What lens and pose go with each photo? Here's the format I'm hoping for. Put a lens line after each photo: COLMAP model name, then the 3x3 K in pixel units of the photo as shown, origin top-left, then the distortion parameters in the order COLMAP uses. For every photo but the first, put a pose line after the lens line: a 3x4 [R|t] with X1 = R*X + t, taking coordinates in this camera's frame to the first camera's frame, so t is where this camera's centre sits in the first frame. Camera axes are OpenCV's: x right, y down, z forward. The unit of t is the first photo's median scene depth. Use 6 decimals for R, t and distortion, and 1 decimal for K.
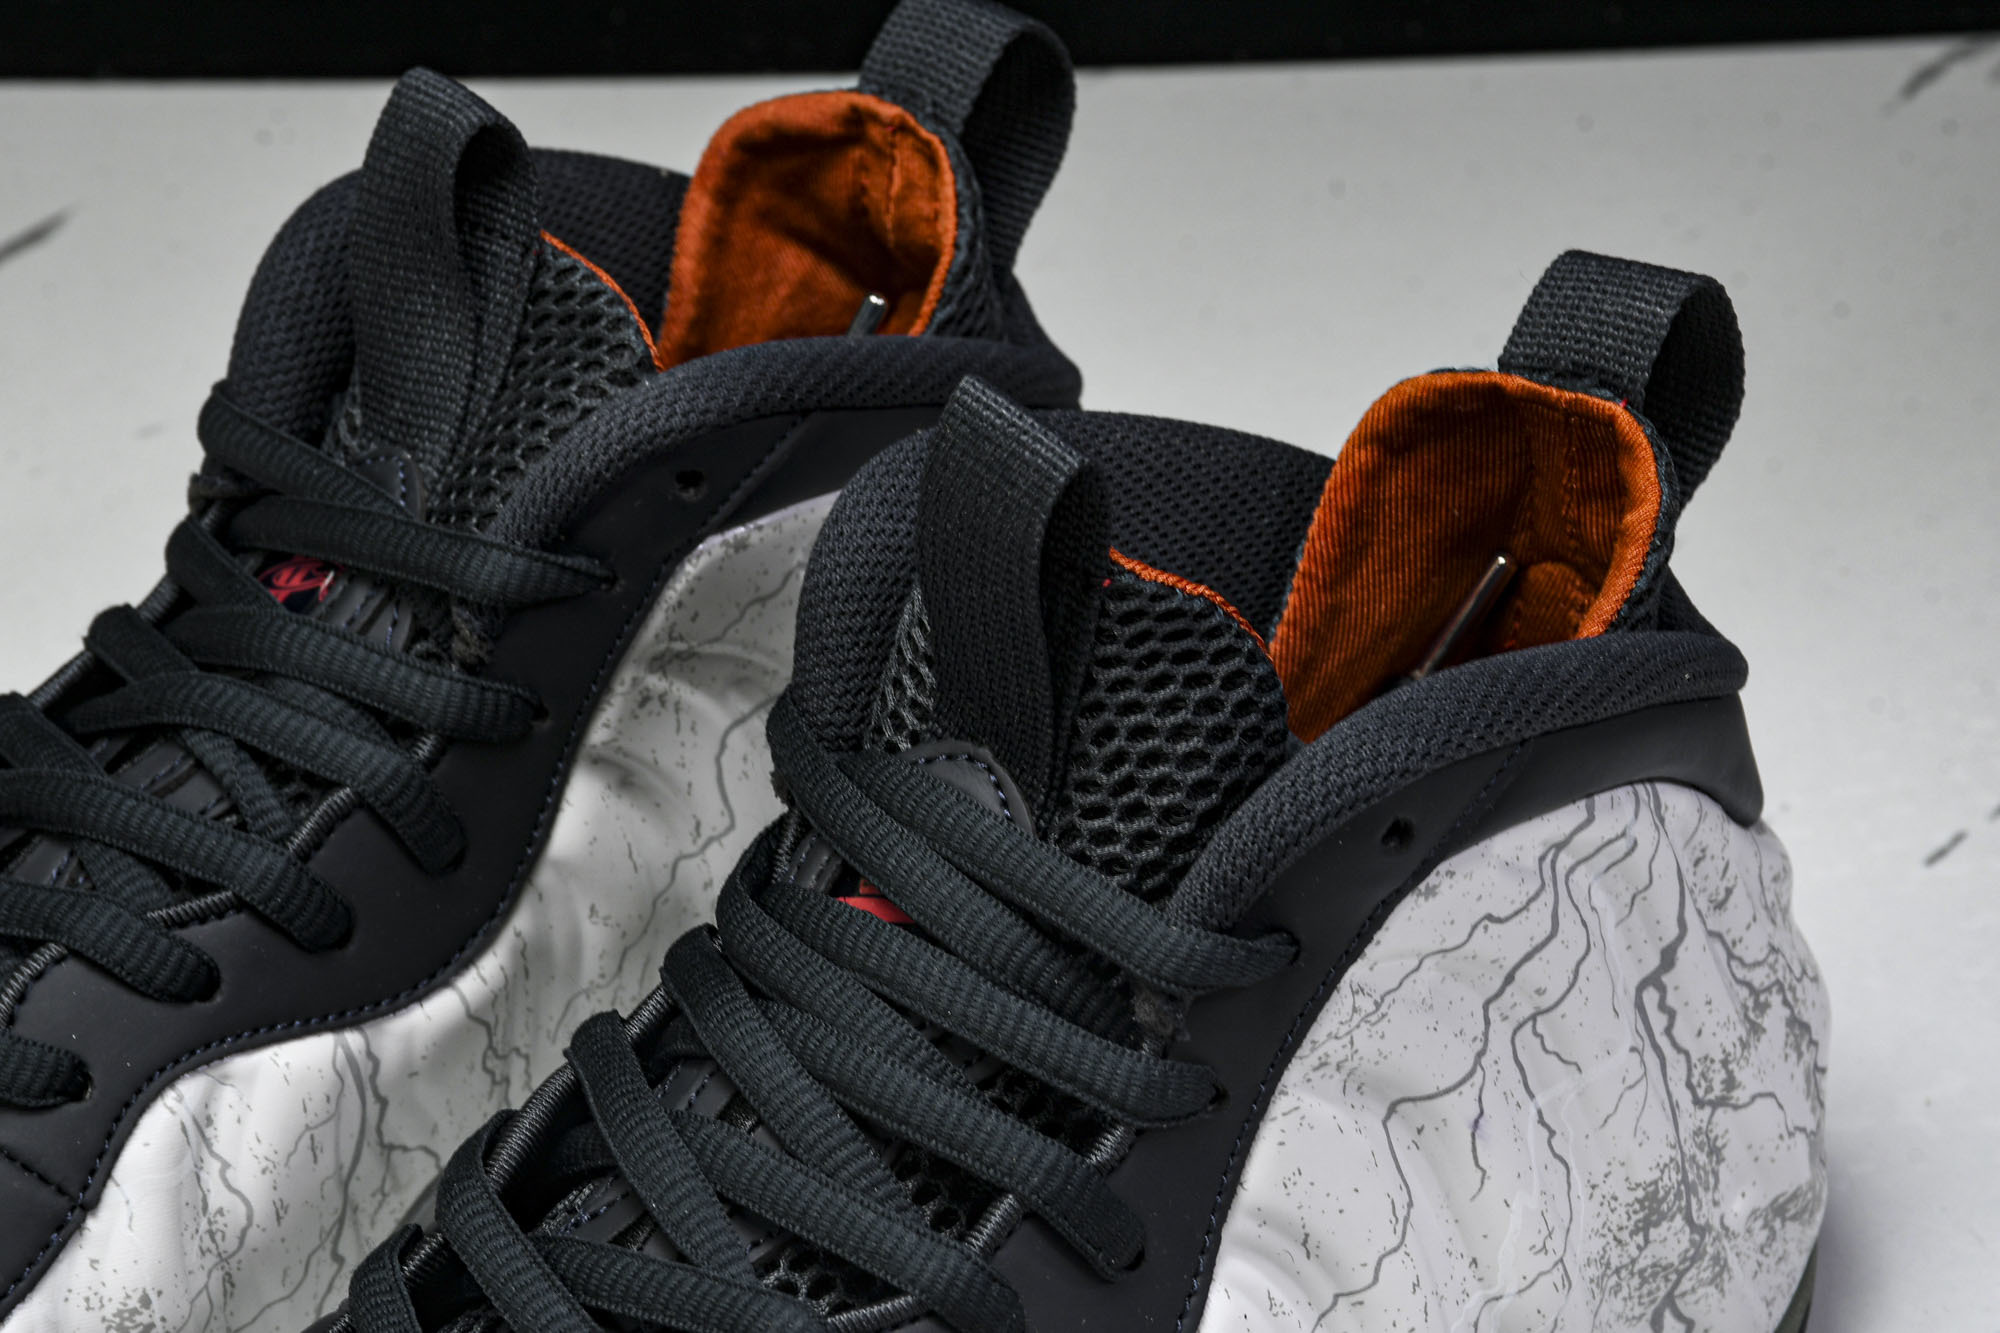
lens RADIAL K [[5654.5, 0, 982.0], [0, 5654.5, 676.5], [0, 0, 1]] dist [0.618542, 0.000000]
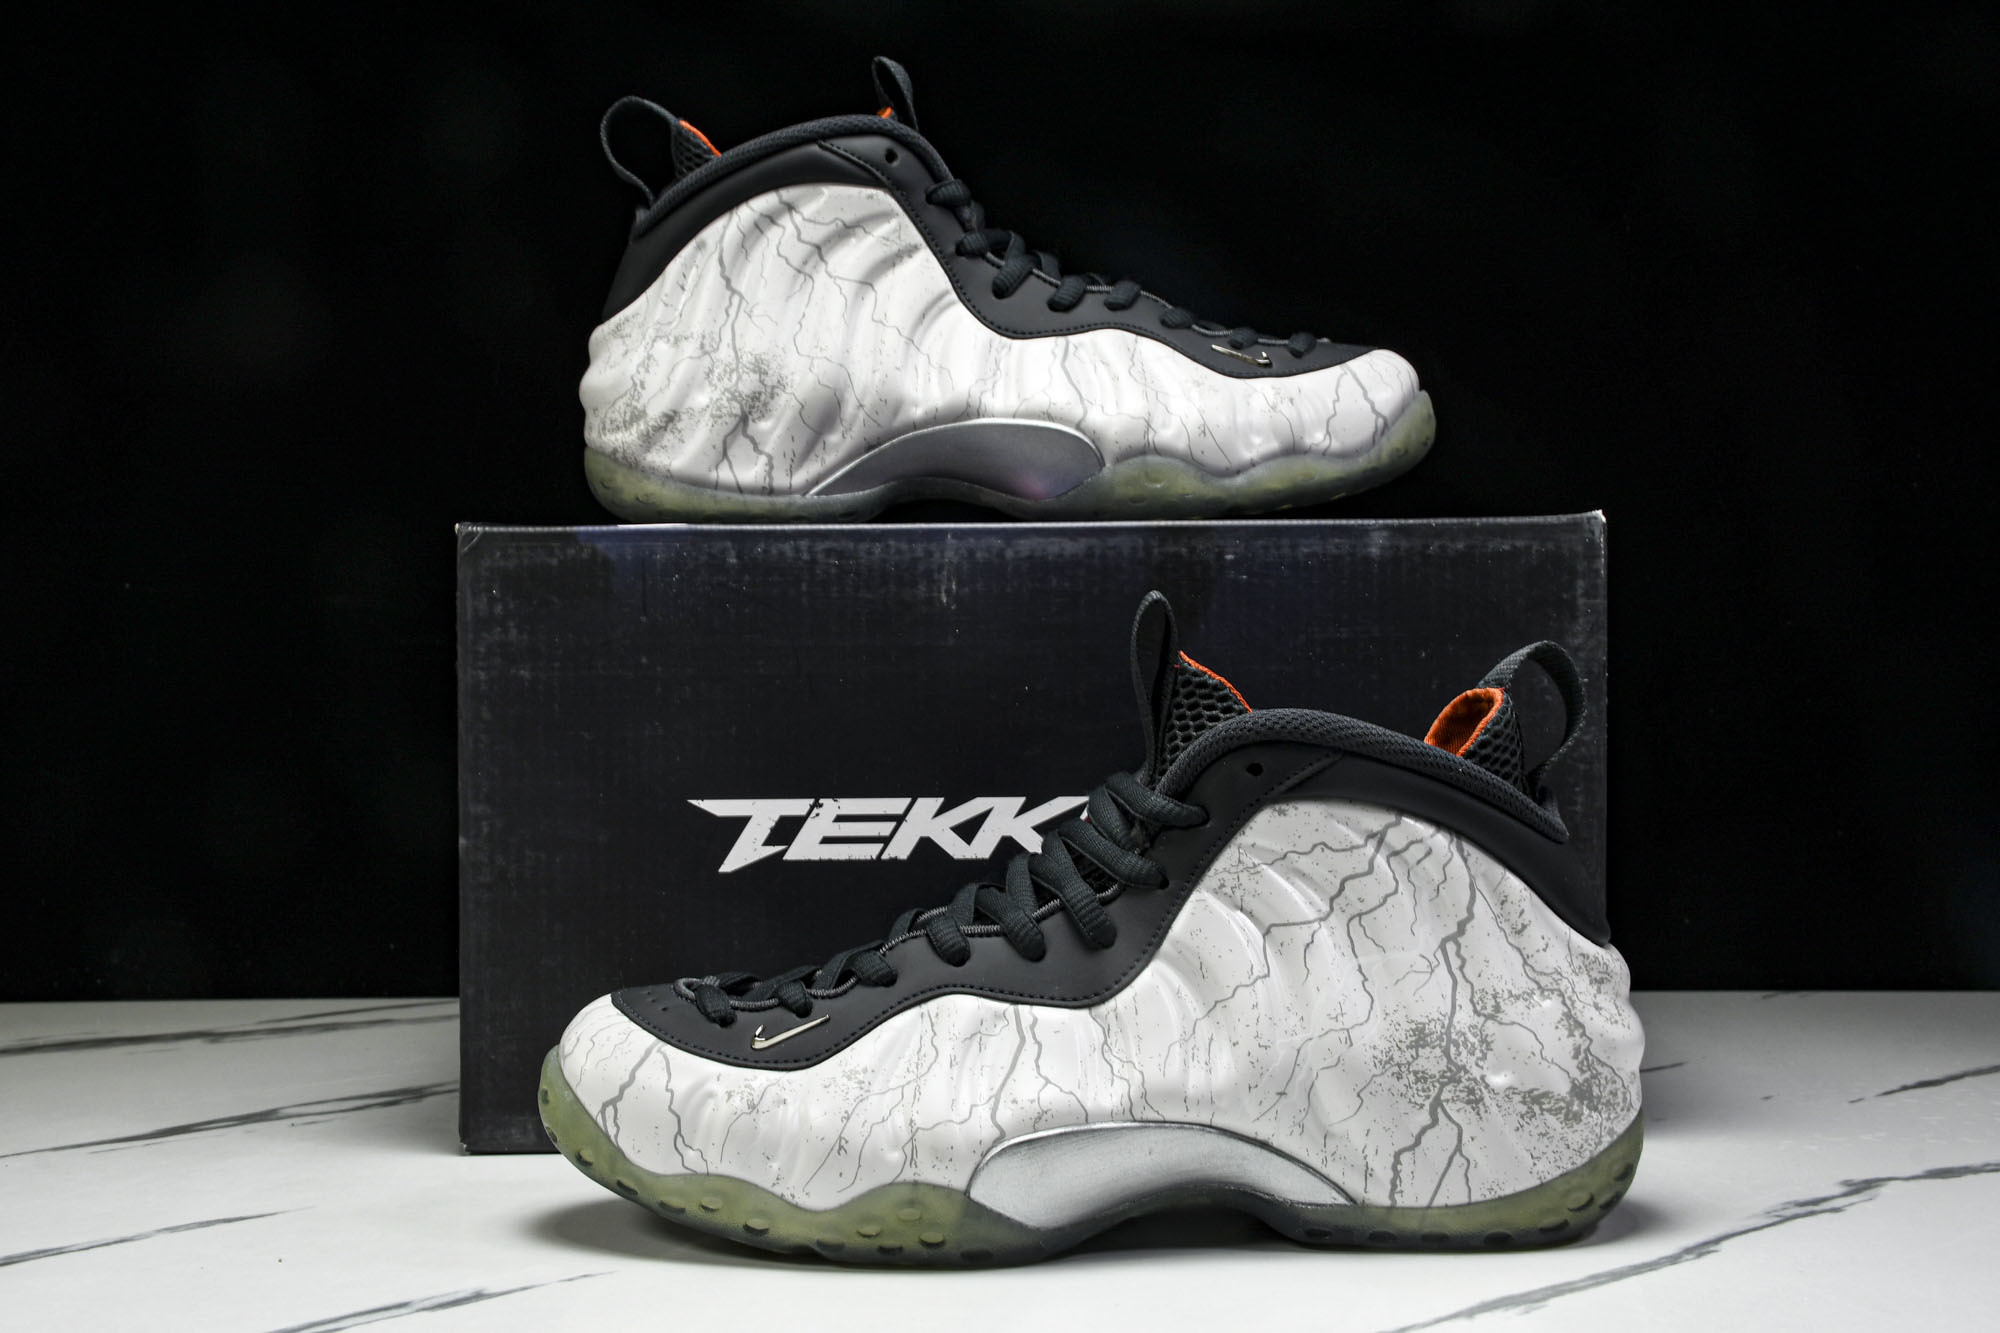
lens RADIAL K [[2520.2, 0, 985.2], [0, 2520.2, 654.5], [0, 0, 1]] dist [0.061838, 0.000000]
pose [[0.755895, -0.018725, -0.654425, 0.585180], [-0.325926, 0.856157, -0.400958, 0.383668], [0.567799, 0.516377, 0.641062, 0.271848]]
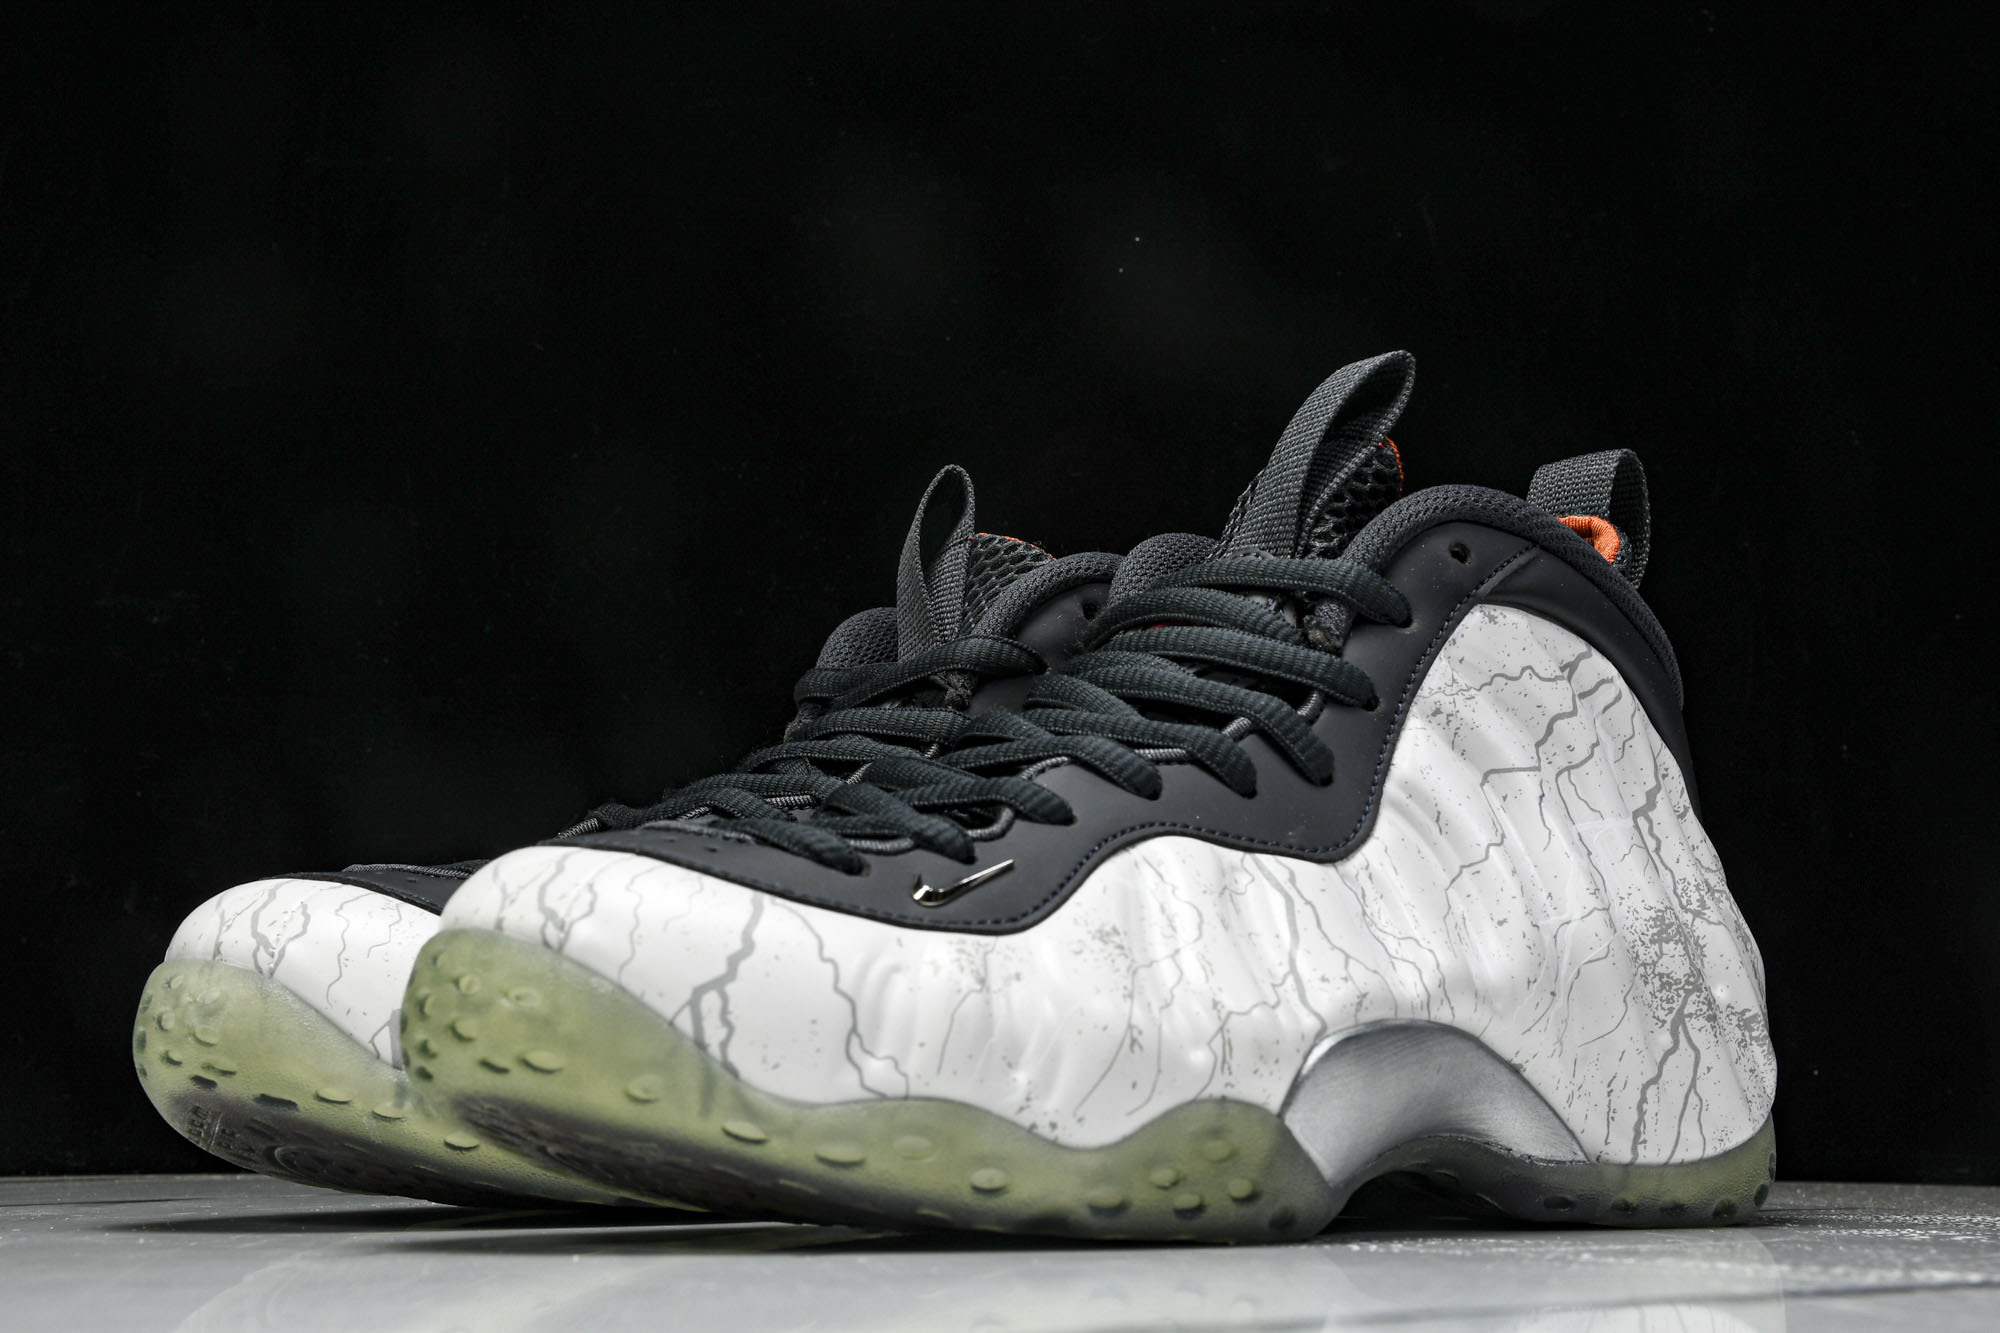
lens RADIAL K [[3038.8, 0, 1003.8], [0, 3038.8, 622.9], [0, 0, 1]] dist [0.134507, 0.000000]
pose [[0.999856, -0.010374, -0.013405, -0.043503], [-0.000879, 0.758030, -0.652220, 0.552850], [0.016927, 0.652138, 0.757912, 0.338192]]
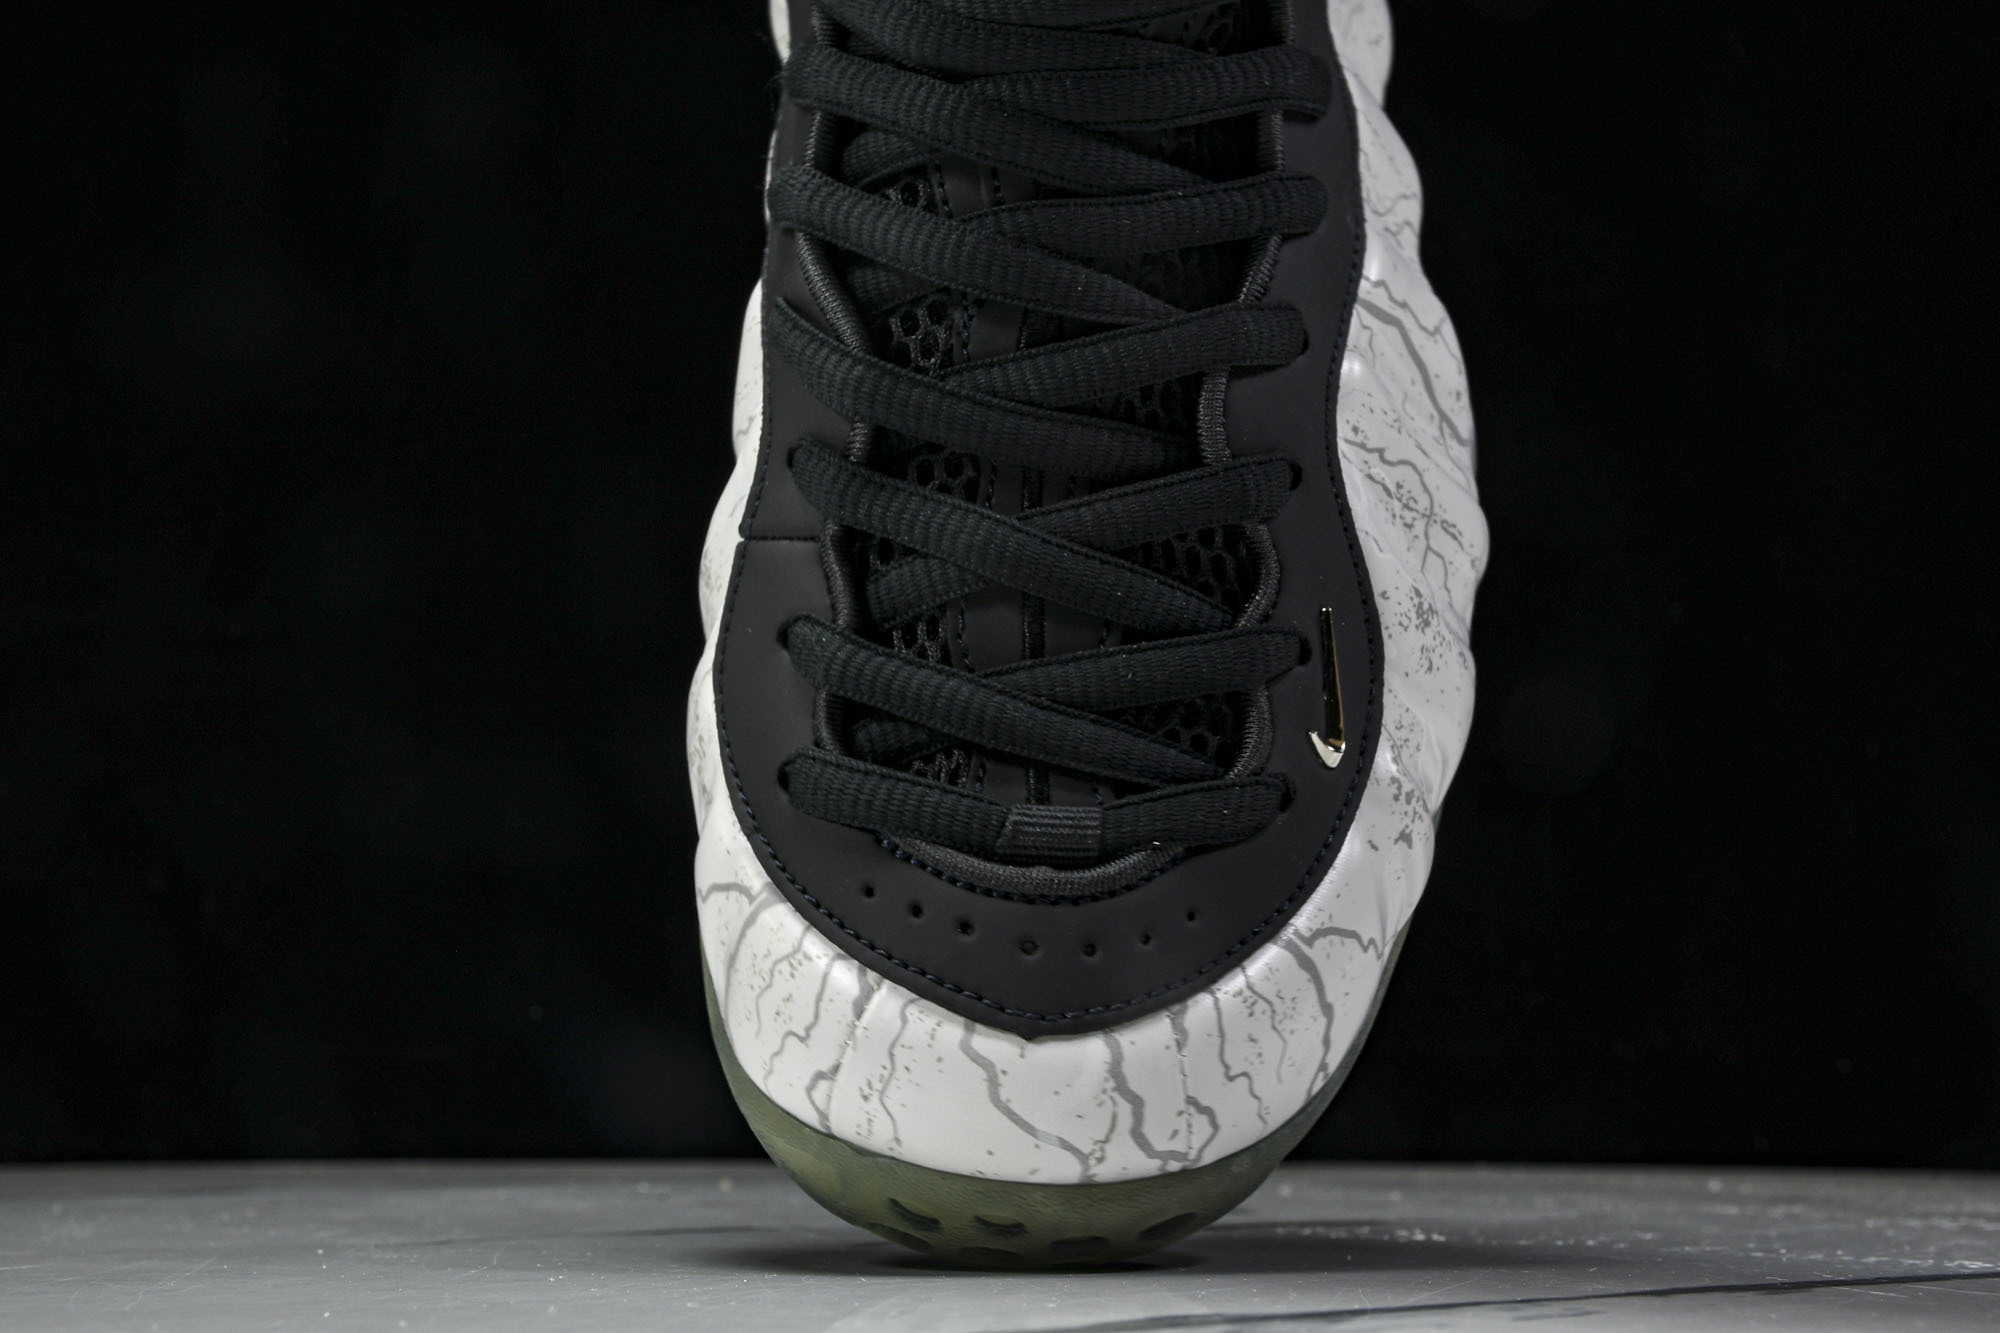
lens RADIAL K [[3038.8, 0, 1064.1], [0, 3038.8, 668.7], [0, 0, 1]] dist [0.134507, 0.000000]
pose [[0.653378, -0.650872, 0.386605, -0.305442], [0.373908, 0.721504, 0.582774, -0.184352], [-0.658248, -0.236217, 0.714781, 0.517690]]
